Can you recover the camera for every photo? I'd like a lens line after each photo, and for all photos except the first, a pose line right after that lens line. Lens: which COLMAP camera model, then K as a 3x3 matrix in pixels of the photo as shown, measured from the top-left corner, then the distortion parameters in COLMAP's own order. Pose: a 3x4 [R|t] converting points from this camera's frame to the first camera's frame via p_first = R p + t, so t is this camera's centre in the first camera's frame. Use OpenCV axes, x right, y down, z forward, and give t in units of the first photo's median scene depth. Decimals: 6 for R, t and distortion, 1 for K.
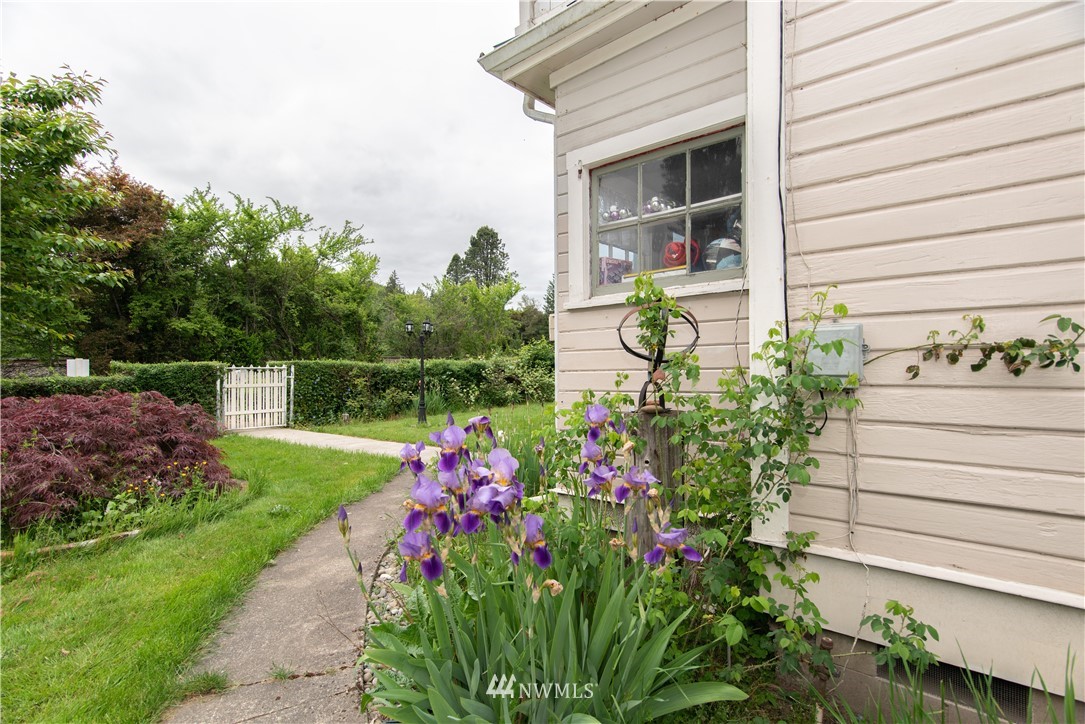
lens RADIAL K [[537.5, 0, 542.5], [0, 537.5, 362.0], [0, 0, 1]] dist [0.022035, 0.000833]
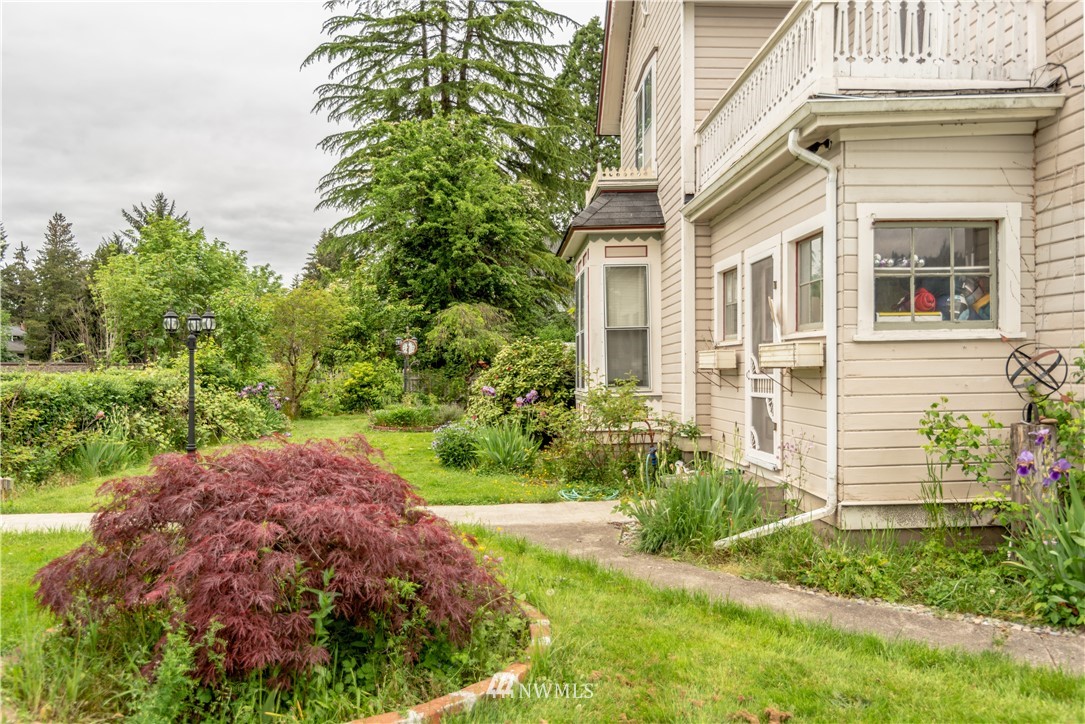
lens RADIAL K [[785.6, 0, 542.5], [0, 785.6, 362.0], [0, 0, 1]] dist [0.002323, -0.001957]
pose [[0.744558, 0.011901, 0.667452, -1.578099], [-0.004828, 0.999911, -0.012443, -0.031120], [-0.667541, 0.006042, 0.744549, 0.215028]]
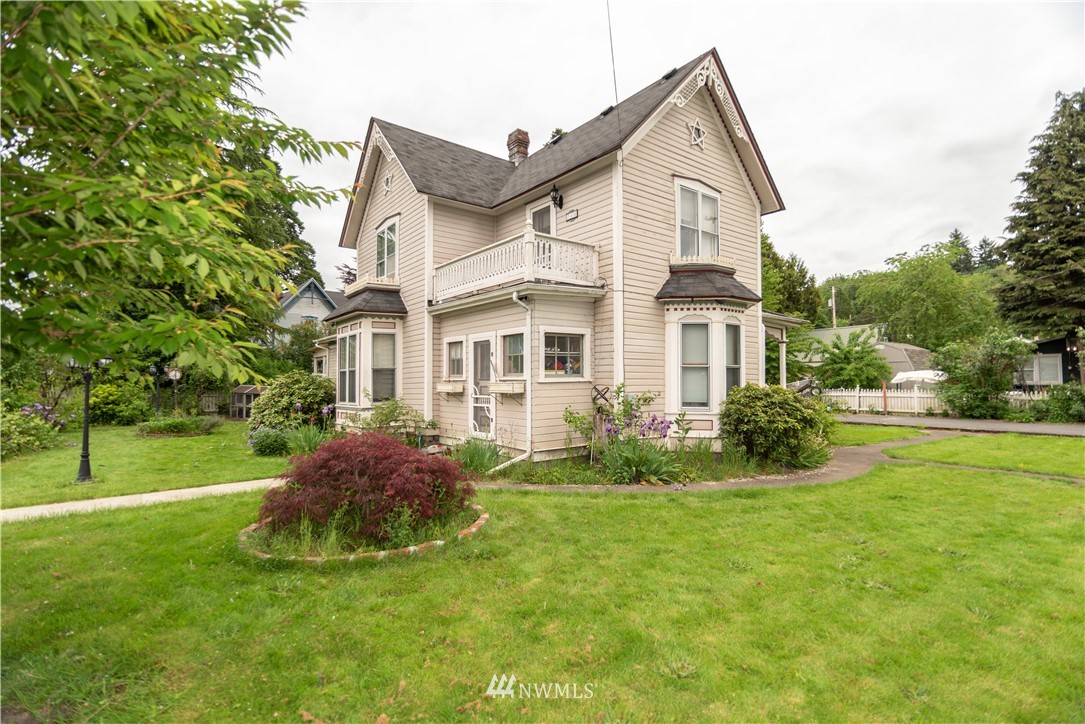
lens RADIAL K [[520.4, 0, 542.5], [0, 520.4, 362.0], [0, 0, 1]] dist [0.018503, 0.000085]
pose [[0.232791, 0.048072, 0.971338, -2.580931], [-0.001568, 0.998795, -0.049055, -0.074563], [-0.972526, 0.009896, 0.232586, 0.380466]]
